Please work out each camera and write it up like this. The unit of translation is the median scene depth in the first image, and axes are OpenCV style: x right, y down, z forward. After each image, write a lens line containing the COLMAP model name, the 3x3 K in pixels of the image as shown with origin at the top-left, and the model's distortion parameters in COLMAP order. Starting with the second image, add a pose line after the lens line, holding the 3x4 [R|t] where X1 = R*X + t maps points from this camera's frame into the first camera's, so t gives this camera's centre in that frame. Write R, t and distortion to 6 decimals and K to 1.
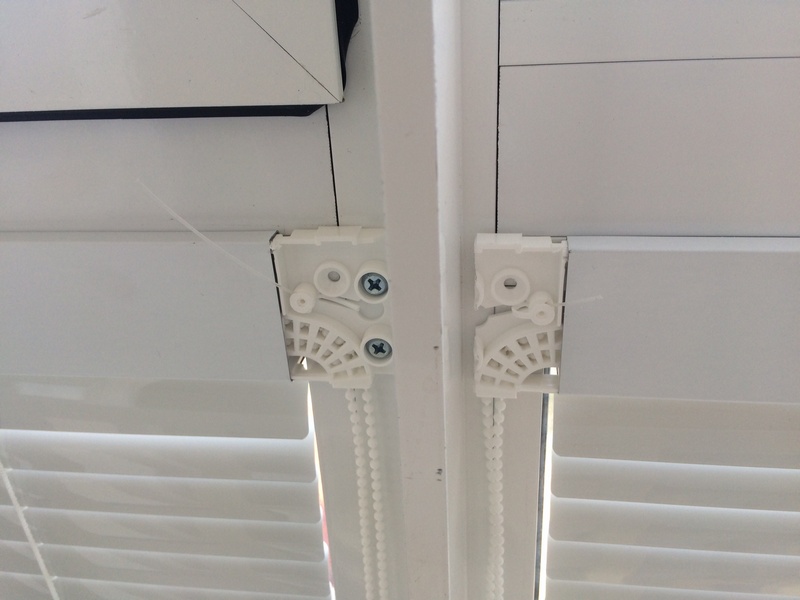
lens RADIAL K [[691.9, 0, 396.1], [0, 691.9, 299.9], [0, 0, 1]] dist [0.074033, -0.103905]
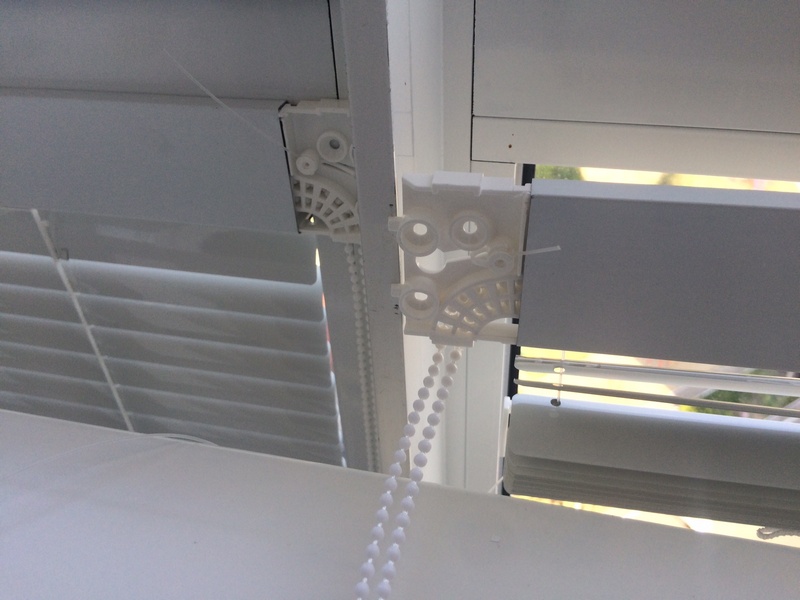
lens RADIAL K [[691.9, 0, 396.2], [0, 691.9, 316.4], [0, 0, 1]] dist [0.074033, -0.103905]
pose [[0.993953, 0.075197, -0.080013, 0.130195], [-0.058132, 0.978571, 0.197533, 0.012349], [0.093152, -0.191688, 0.977025, -0.189414]]
